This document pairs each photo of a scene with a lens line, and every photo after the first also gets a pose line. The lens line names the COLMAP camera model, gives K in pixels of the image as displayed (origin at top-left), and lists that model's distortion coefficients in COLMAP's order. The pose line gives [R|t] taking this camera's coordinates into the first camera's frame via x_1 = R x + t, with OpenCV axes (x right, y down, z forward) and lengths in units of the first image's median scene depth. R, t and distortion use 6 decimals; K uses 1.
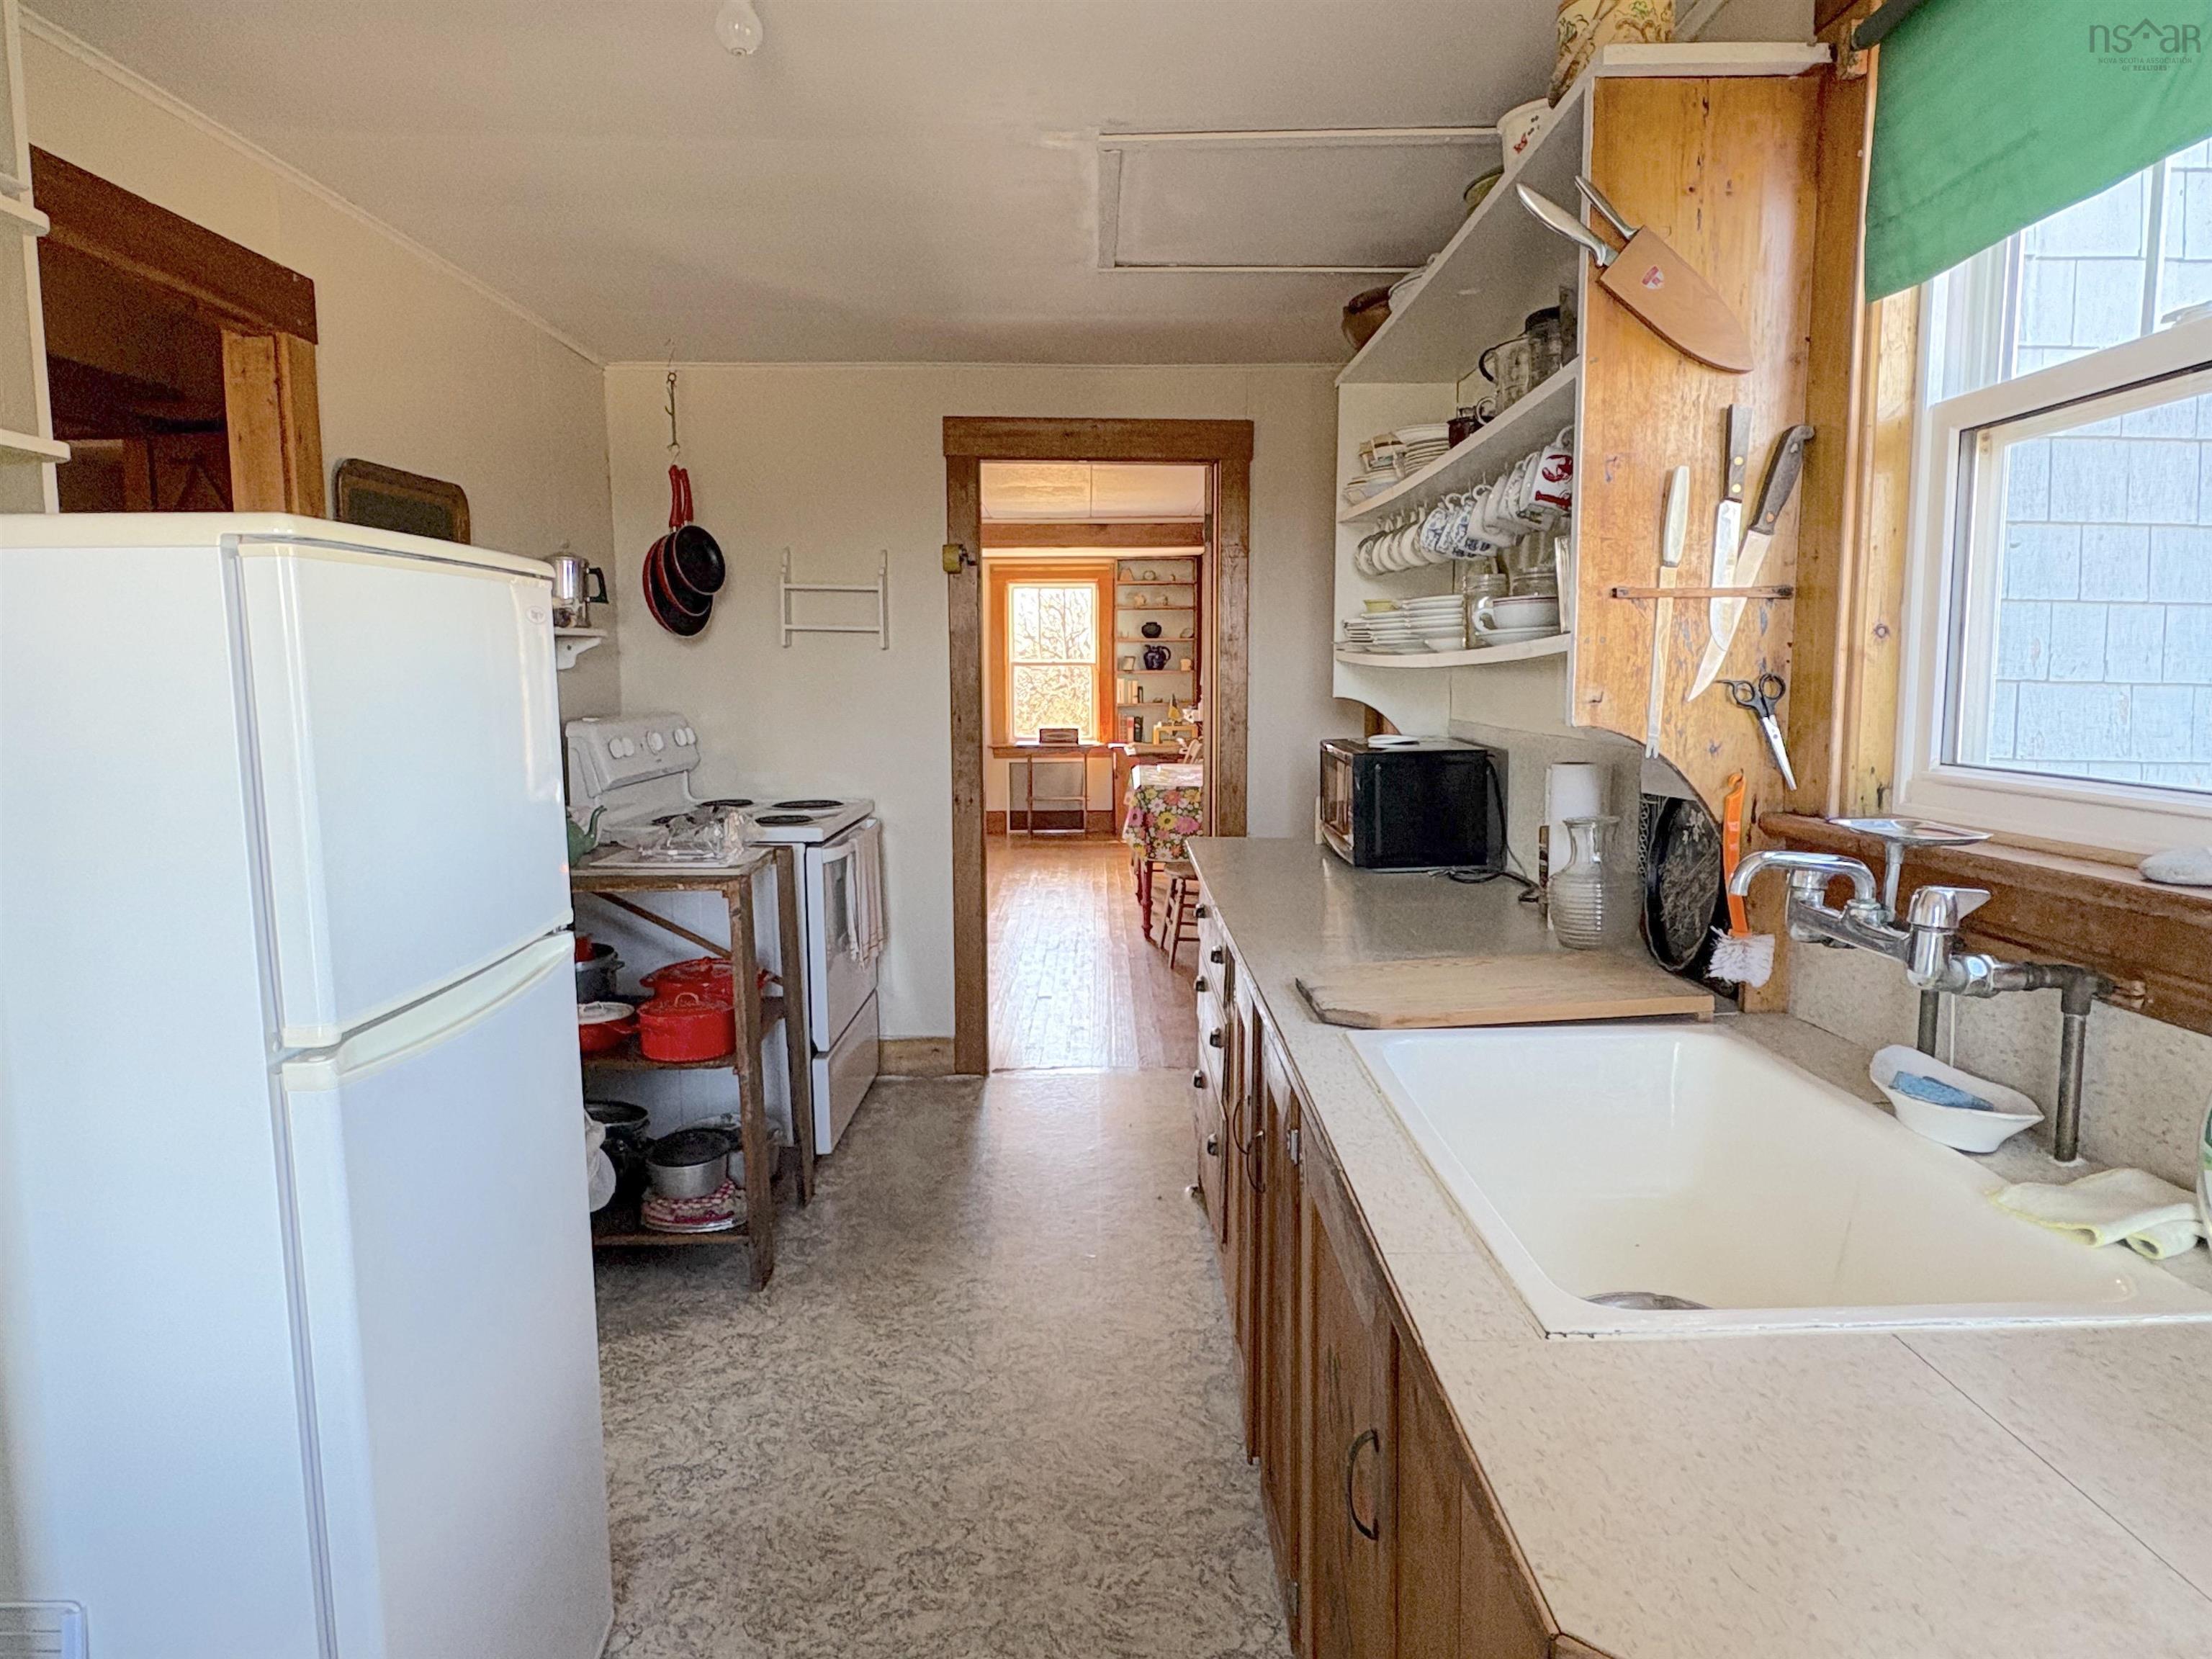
lens RADIAL K [[1364.4, 0, 1106.0], [0, 1364.4, 829.5], [0, 0, 1]] dist [-0.001436, 0.000224]
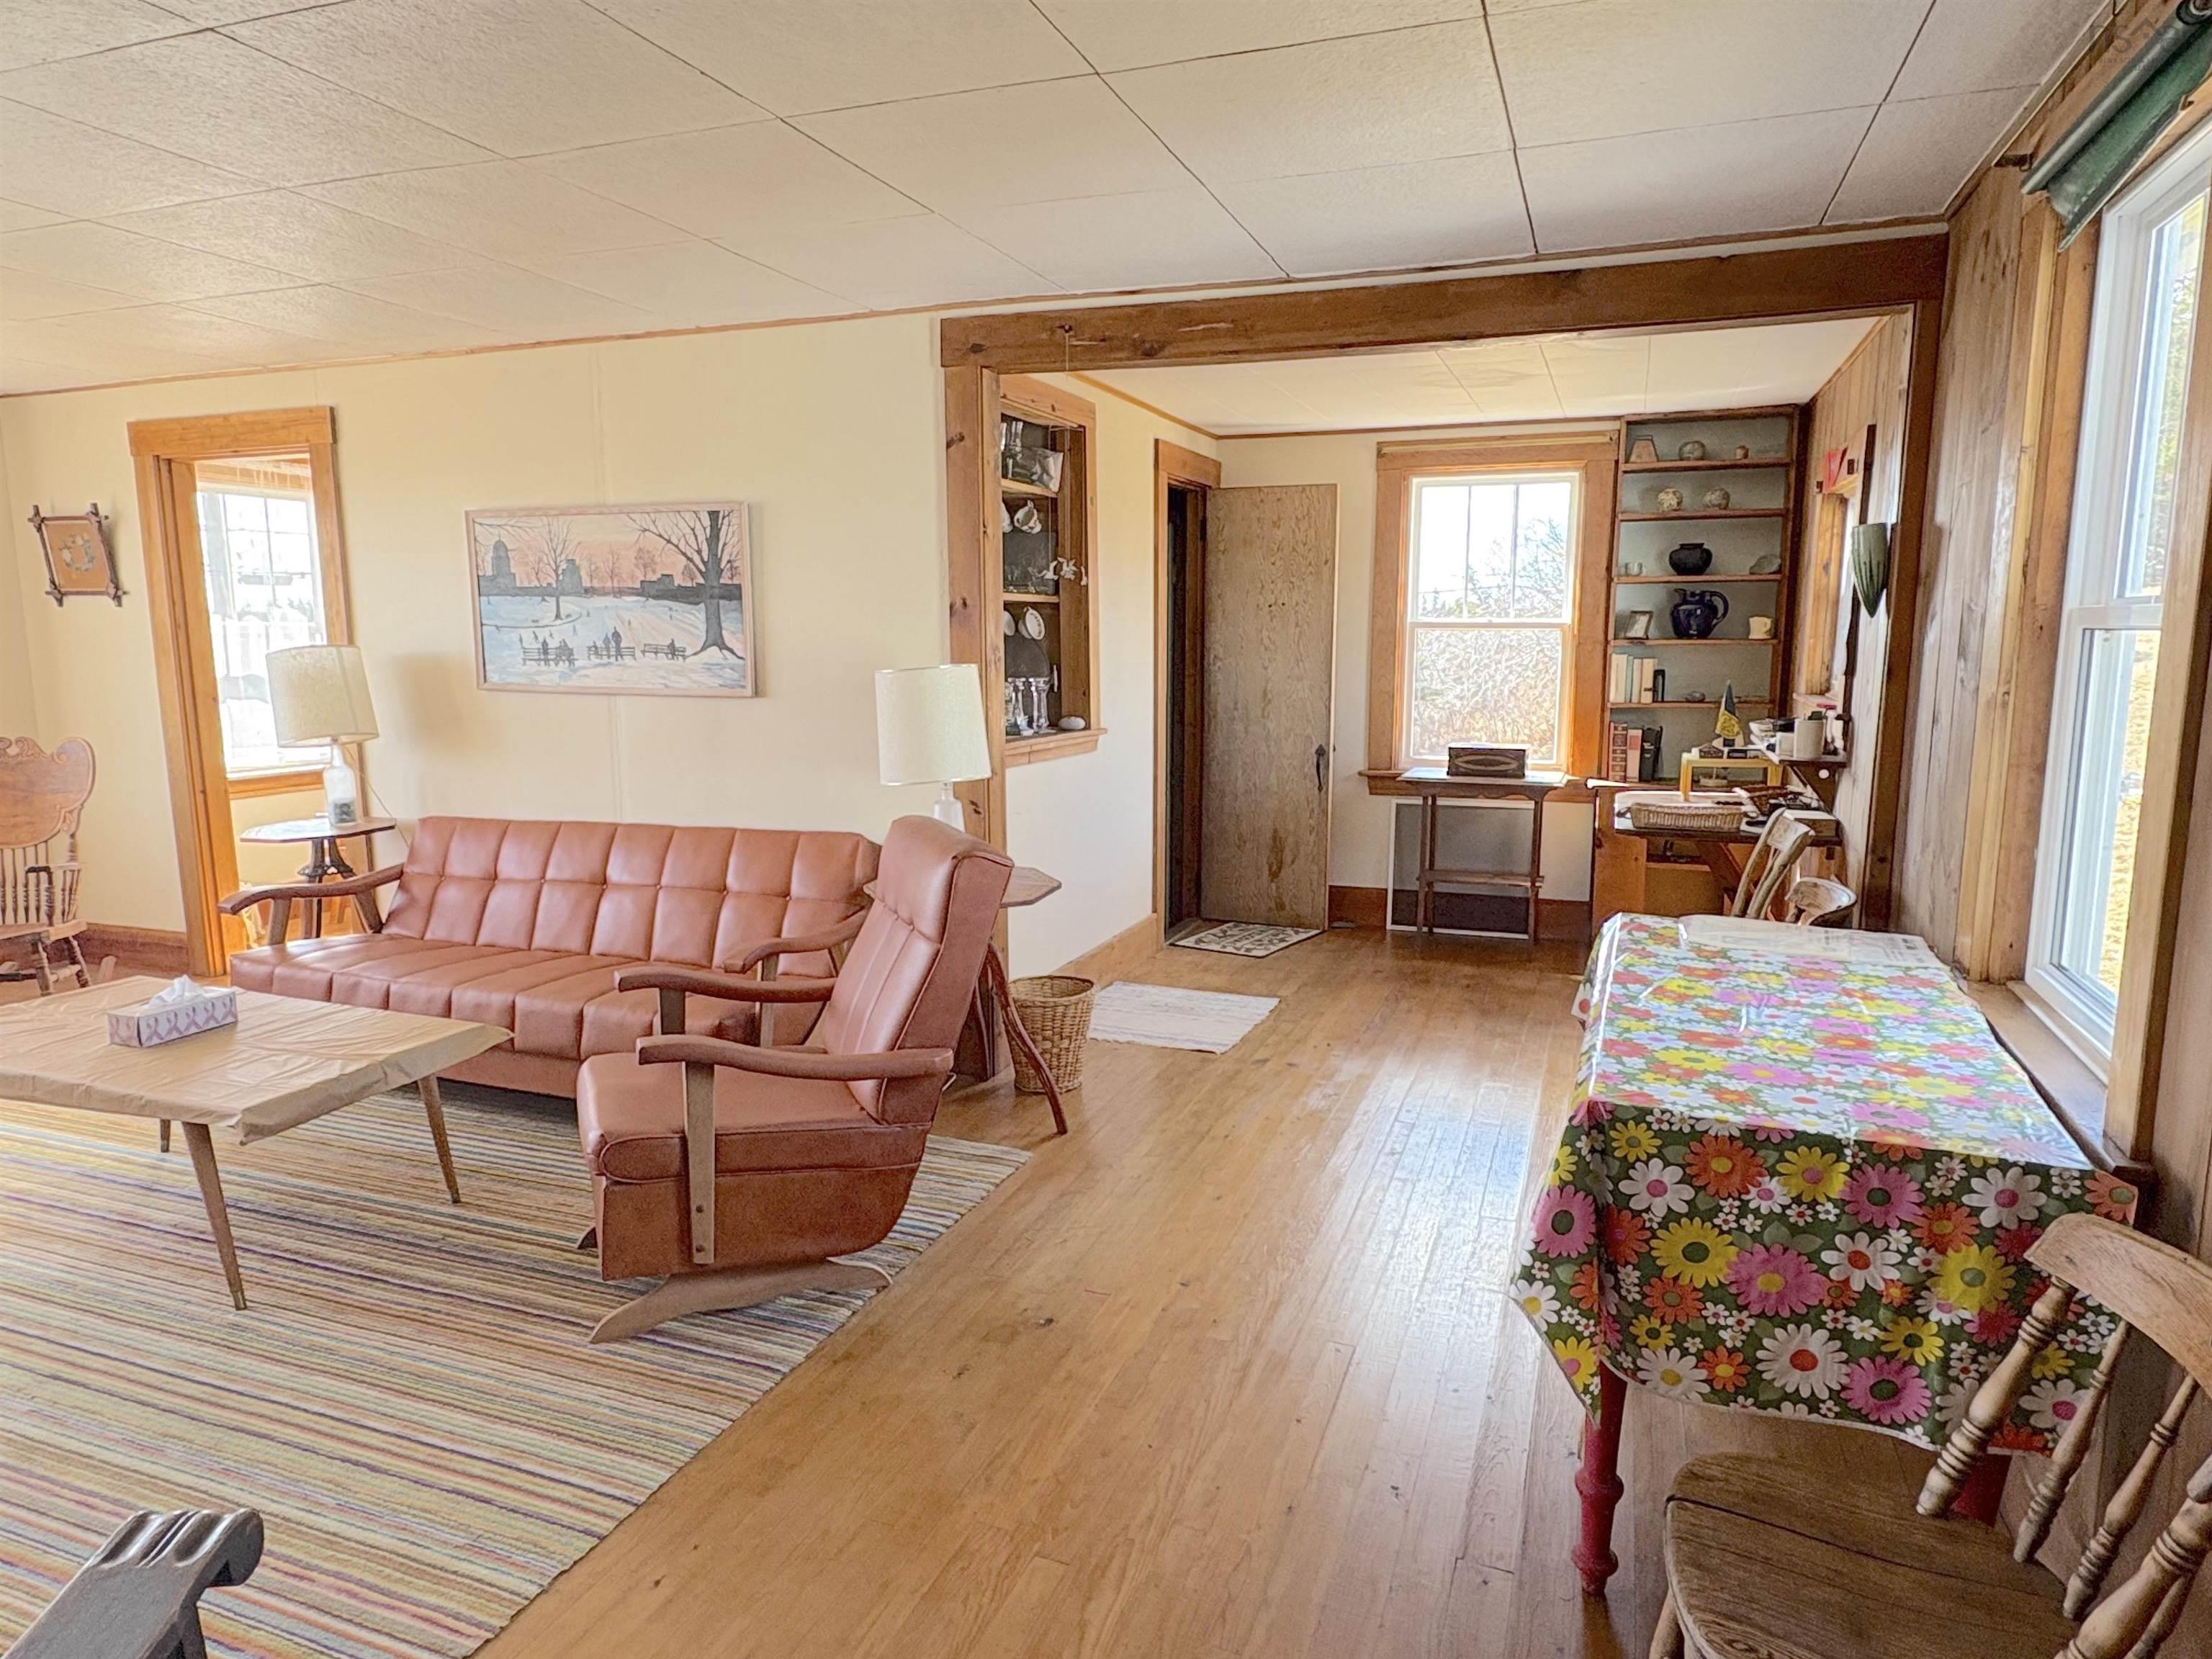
lens RADIAL K [[1364.4, 0, 1106.0], [0, 1364.4, 829.5], [0, 0, 1]] dist [-0.001436, 0.000224]
pose [[0.932077, 0.052932, -0.358372, 0.017983], [-0.041967, 0.998384, 0.038312, -0.055941], [0.359820, -0.020670, 0.932793, 0.445977]]
